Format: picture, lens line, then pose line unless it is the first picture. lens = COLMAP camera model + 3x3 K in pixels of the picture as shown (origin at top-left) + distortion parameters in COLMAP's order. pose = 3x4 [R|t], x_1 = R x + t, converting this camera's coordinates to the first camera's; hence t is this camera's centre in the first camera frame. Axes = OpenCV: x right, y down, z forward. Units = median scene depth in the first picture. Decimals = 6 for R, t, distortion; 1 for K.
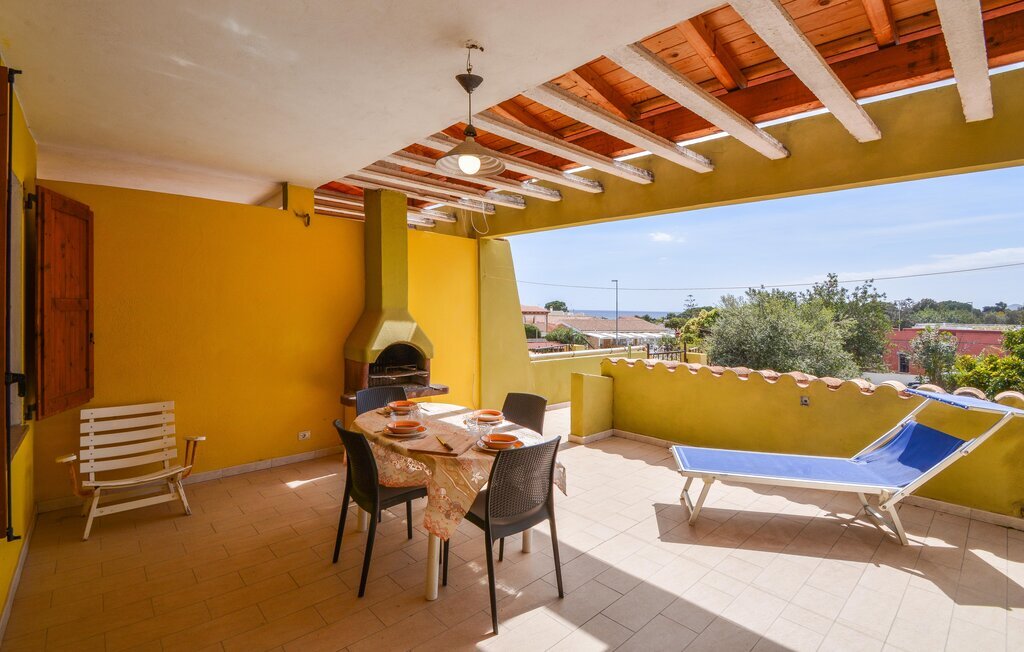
lens RADIAL K [[459.1, 0, 512.0], [0, 459.1, 326.0], [0, 0, 1]] dist [0.001060, 0.000049]
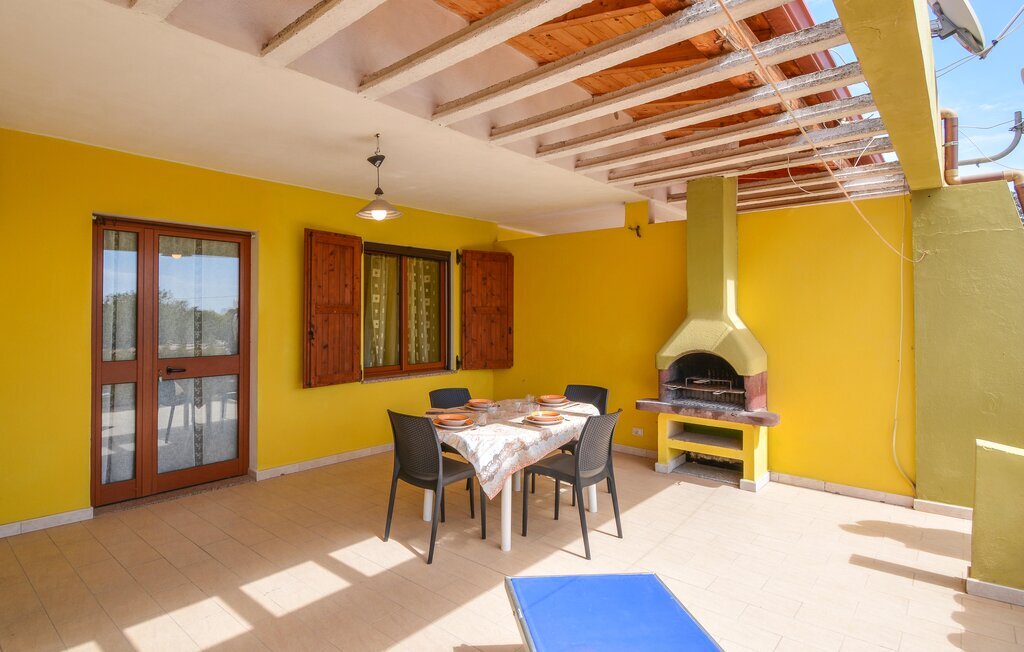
lens RADIAL K [[555.9, 0, 511.0], [0, 555.9, 304.8], [0, 0, 1]] dist [-0.000362, -0.000209]
pose [[0.140703, -0.027498, -0.989670, 1.092658], [-0.043970, 0.998454, -0.033994, 0.000777], [0.989075, 0.048298, 0.139276, 0.718470]]
